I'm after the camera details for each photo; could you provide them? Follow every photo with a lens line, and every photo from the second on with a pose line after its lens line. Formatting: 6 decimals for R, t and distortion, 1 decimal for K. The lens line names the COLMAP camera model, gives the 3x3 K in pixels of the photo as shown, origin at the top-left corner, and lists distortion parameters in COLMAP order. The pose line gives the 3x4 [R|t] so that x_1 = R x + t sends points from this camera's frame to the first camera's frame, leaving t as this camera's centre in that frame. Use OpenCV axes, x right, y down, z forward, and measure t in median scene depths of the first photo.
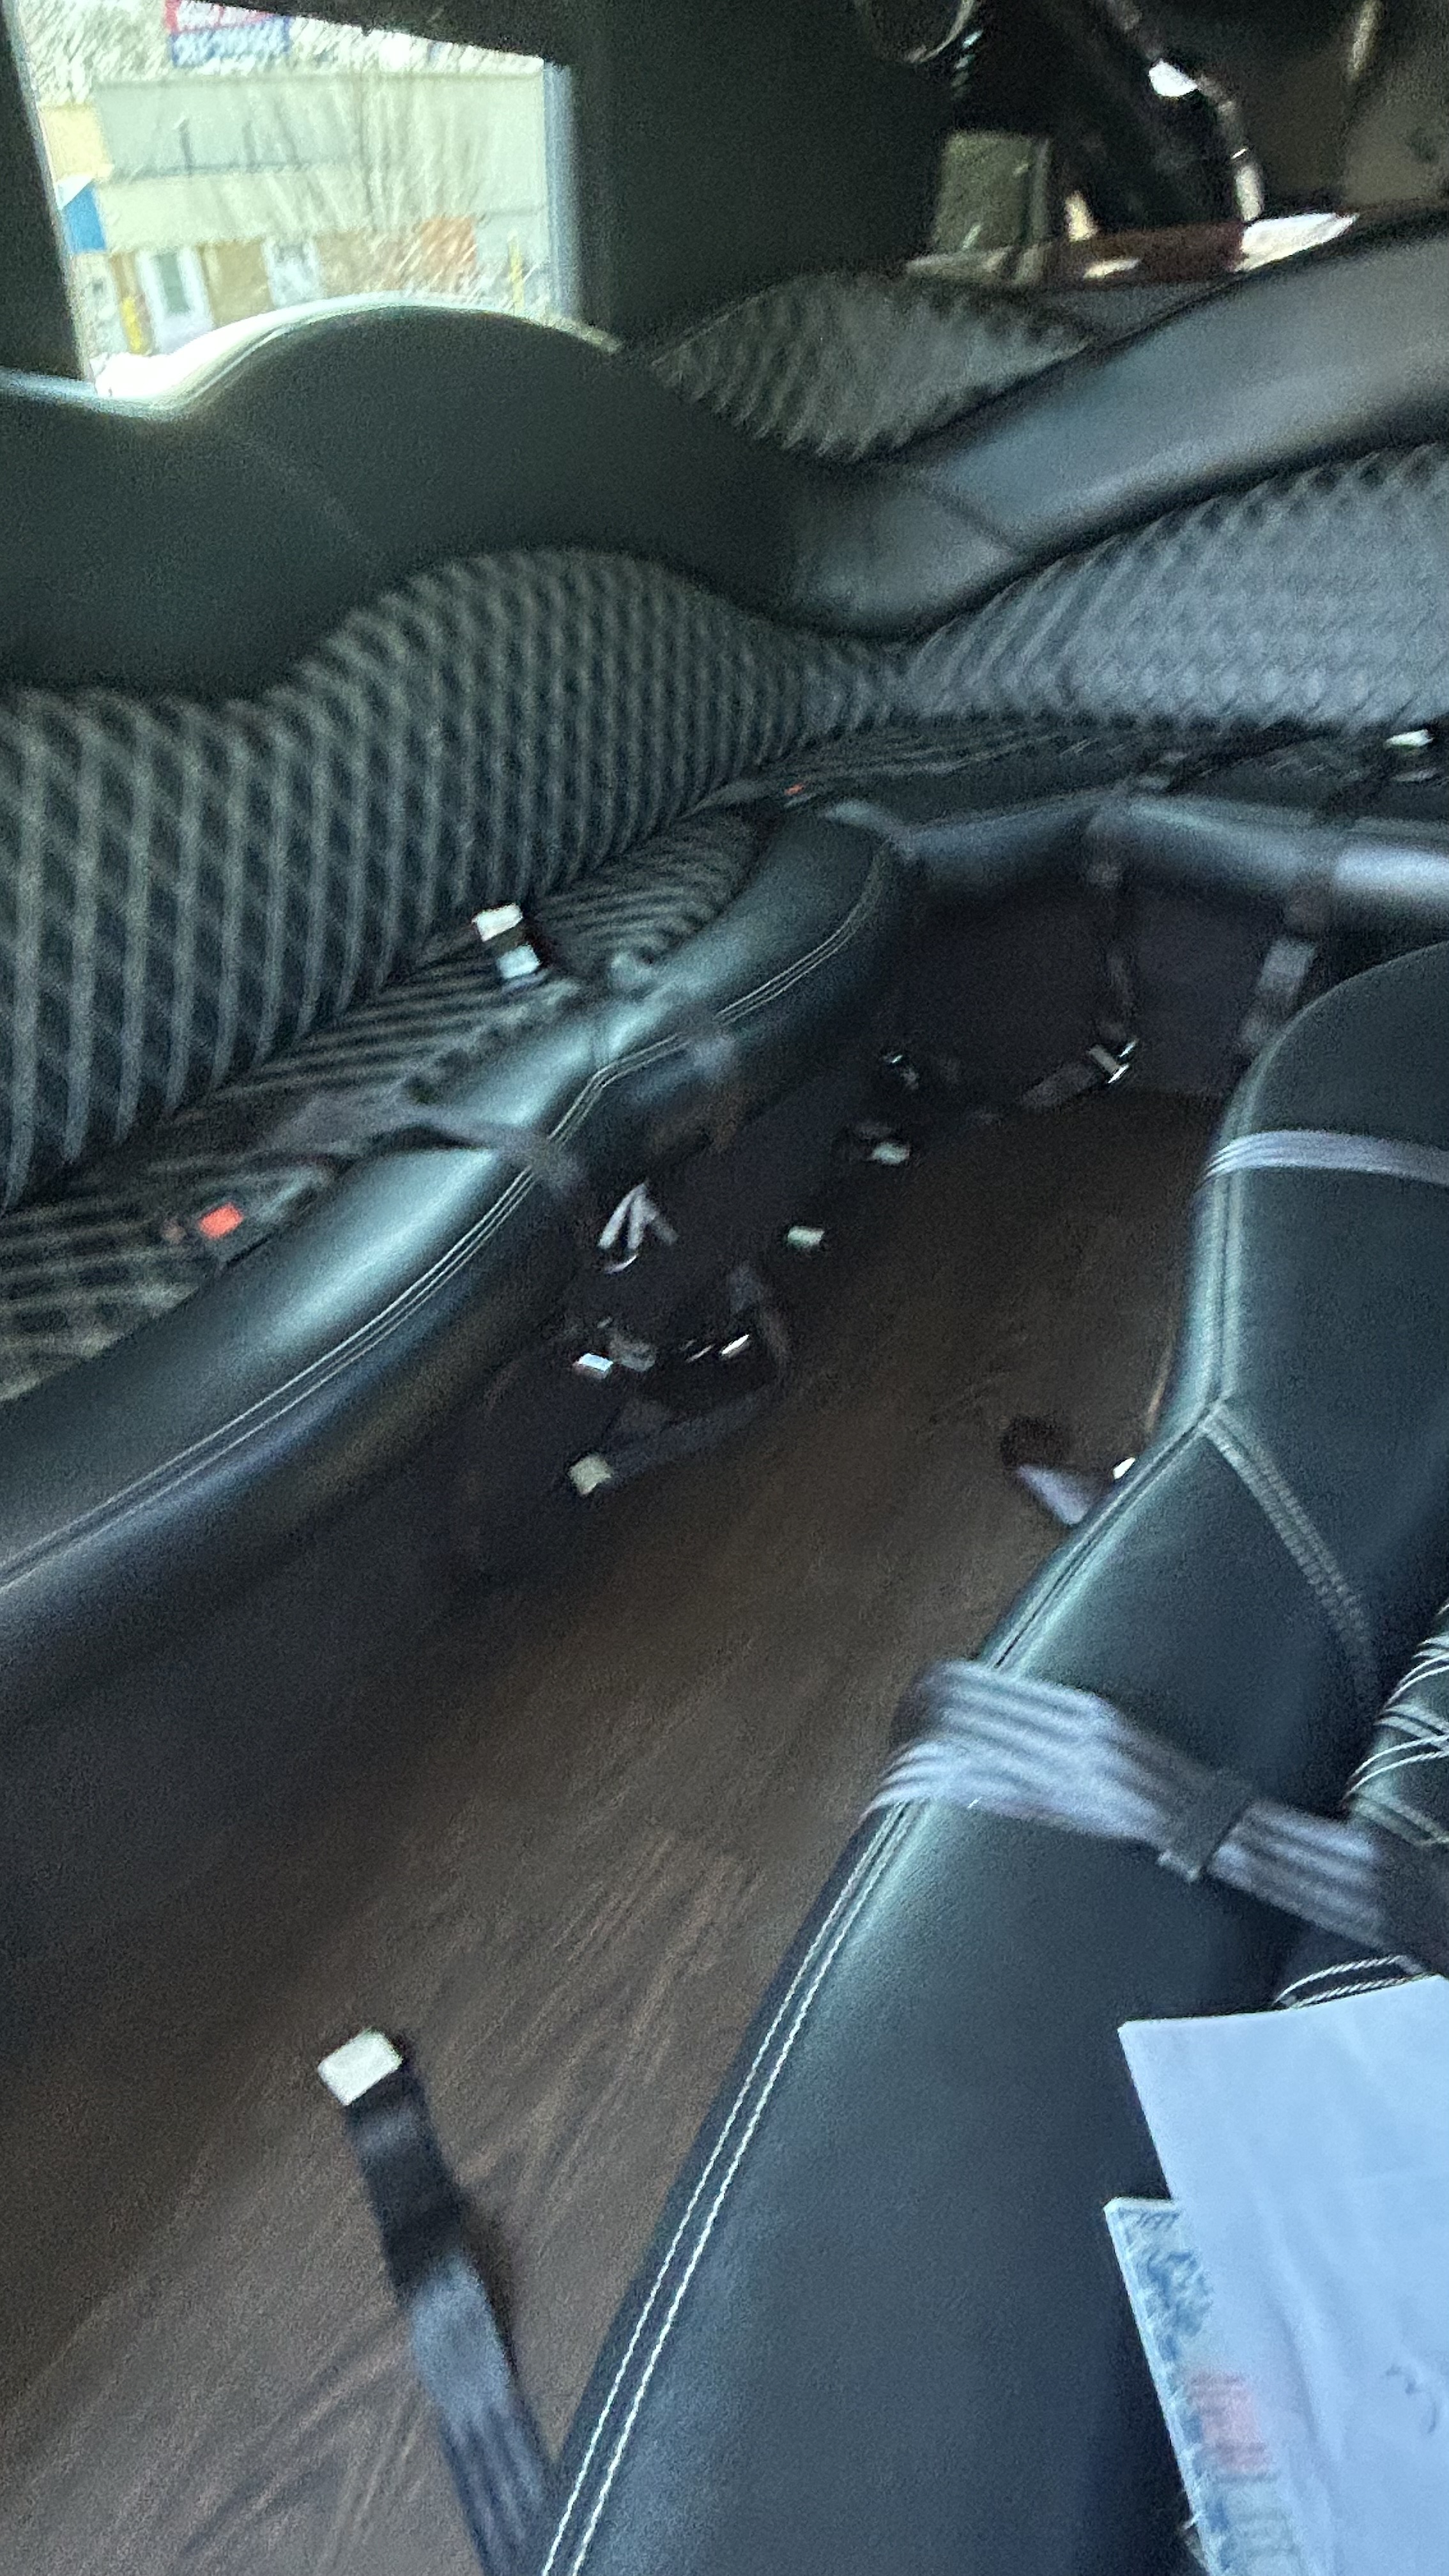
lens RADIAL K [[1500.7, 0, 724.5], [0, 1500.7, 1288.0], [0, 0, 1]] dist [-0.001918, -0.000158]
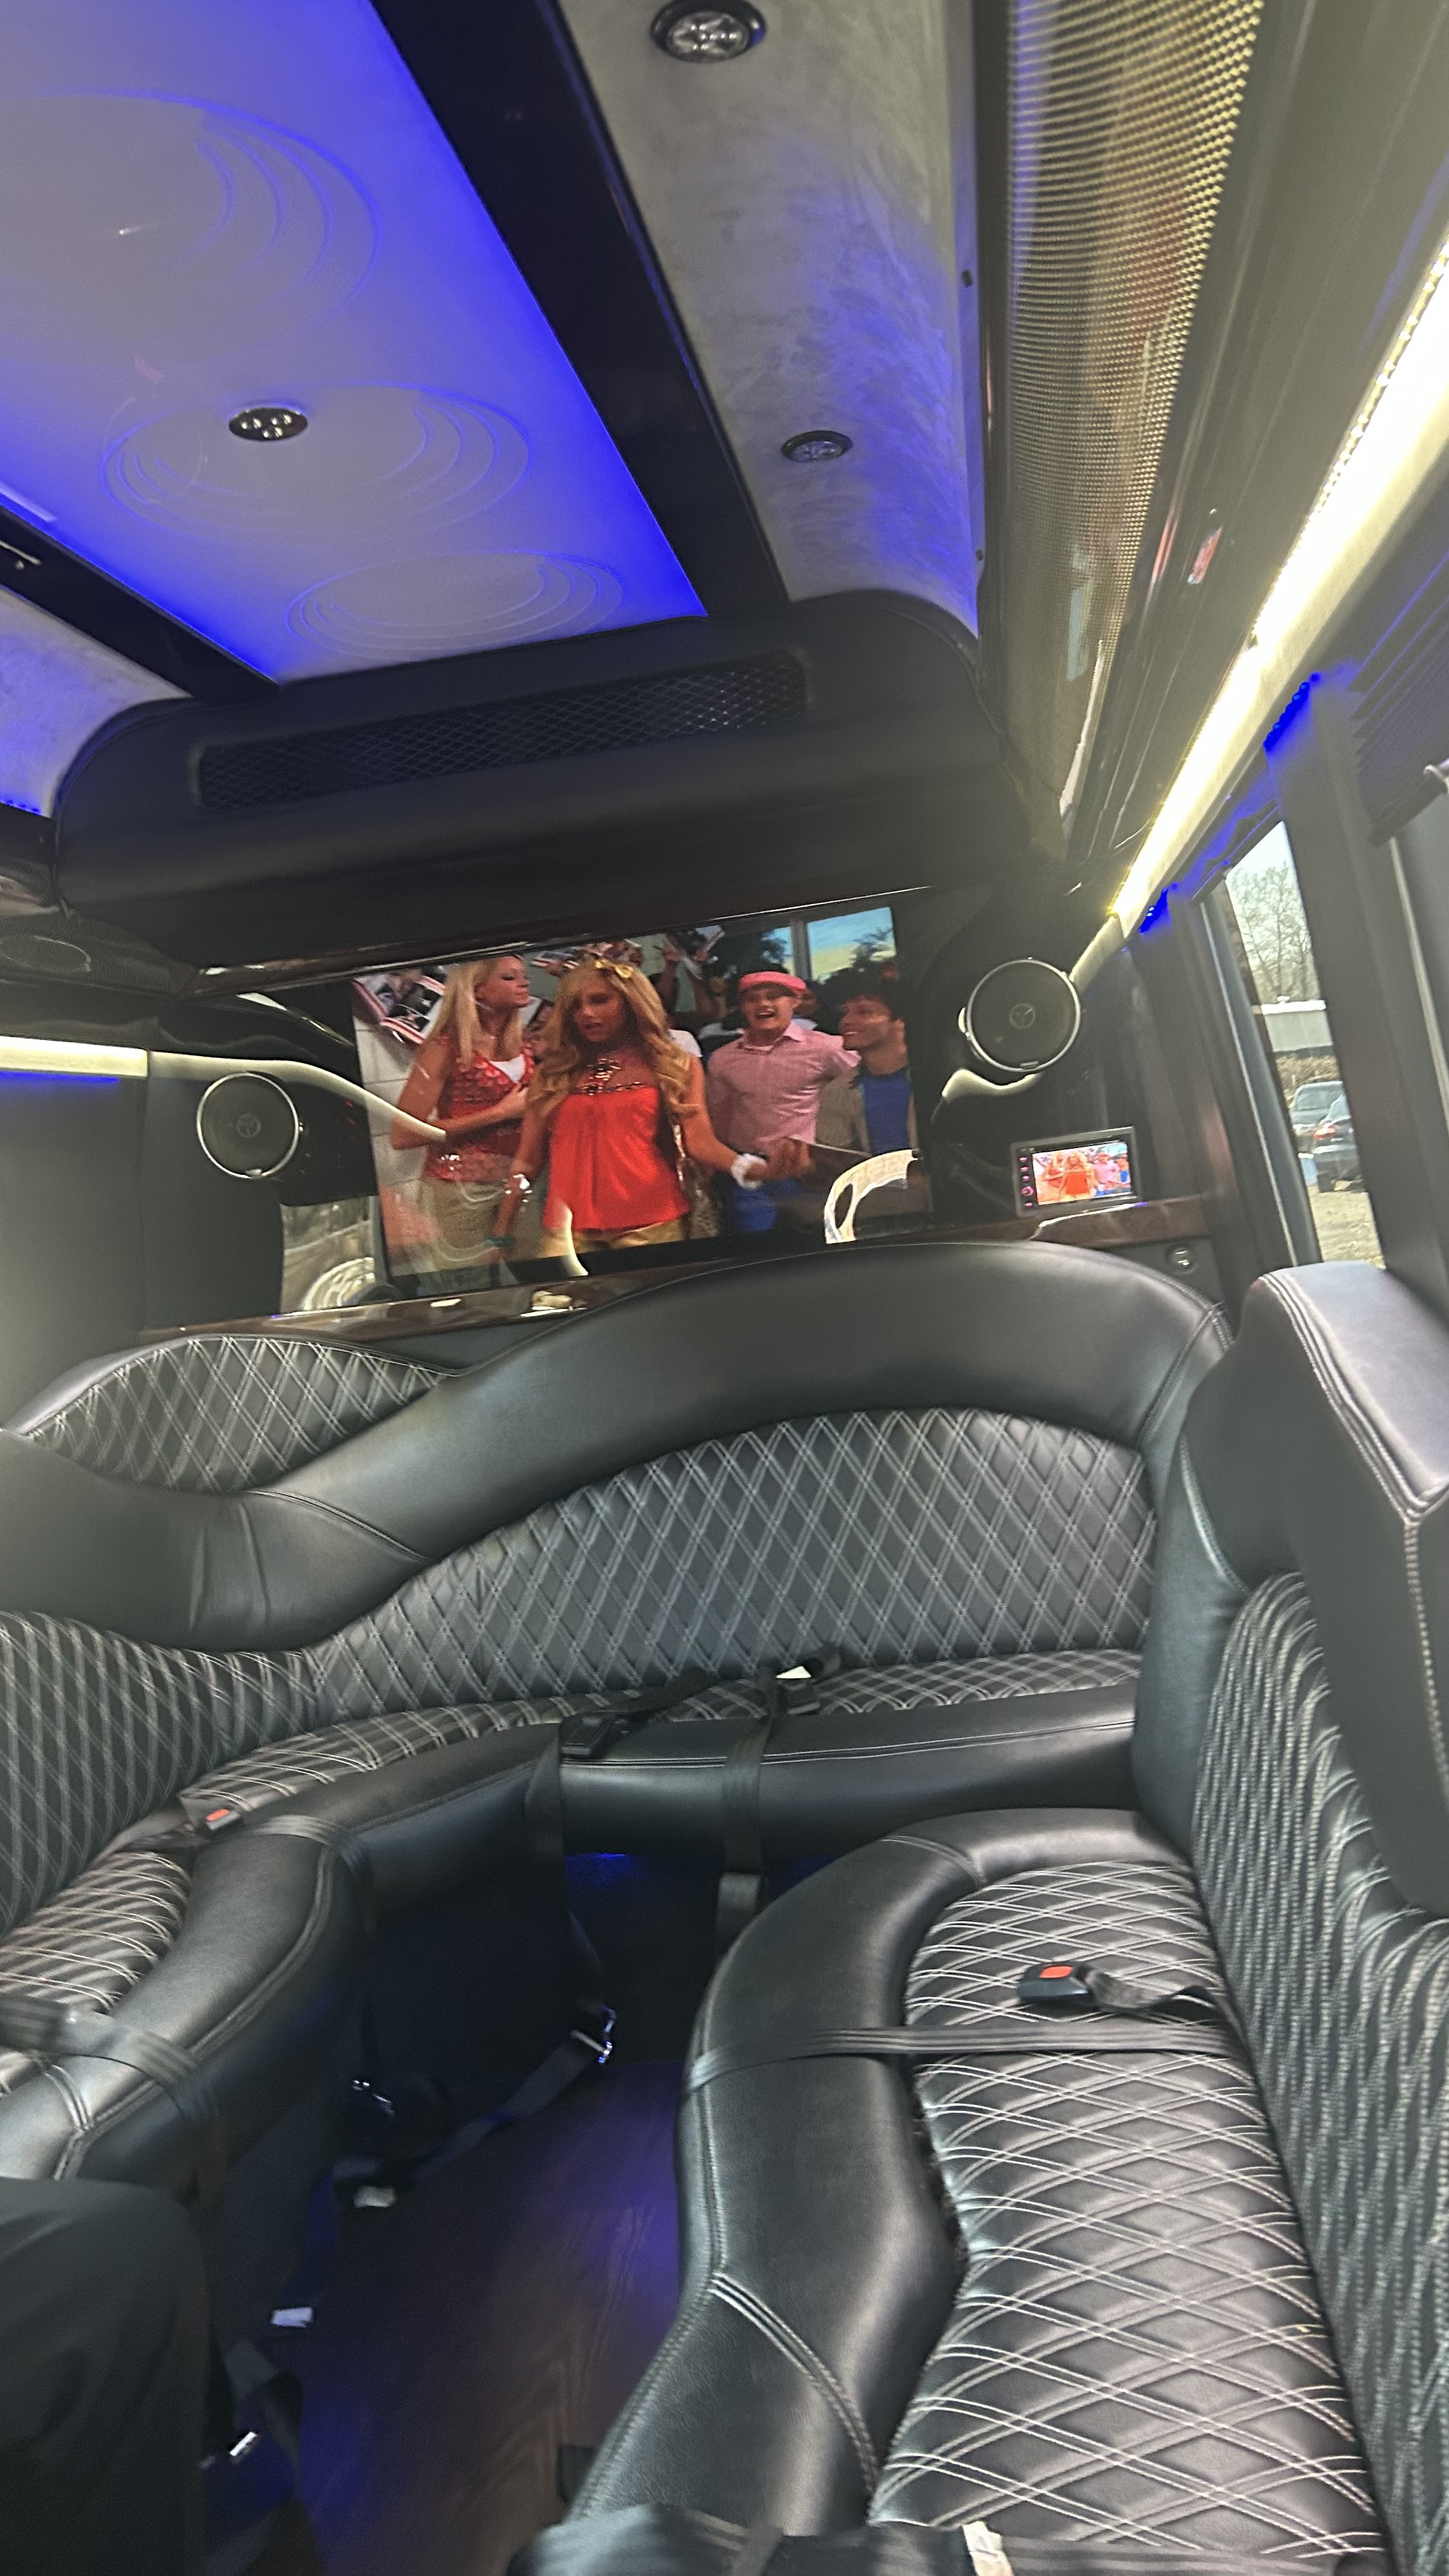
lens RADIAL K [[1936.2, 0, 724.5], [0, 1936.2, 1288.0], [0, 0, 1]] dist [0.046660, -0.043744]
pose [[0.936541, -0.067792, 0.343940, -0.061584], [0.239715, 0.839731, -0.487225, 0.076796], [-0.255787, 0.538754, 0.802694, -0.282094]]
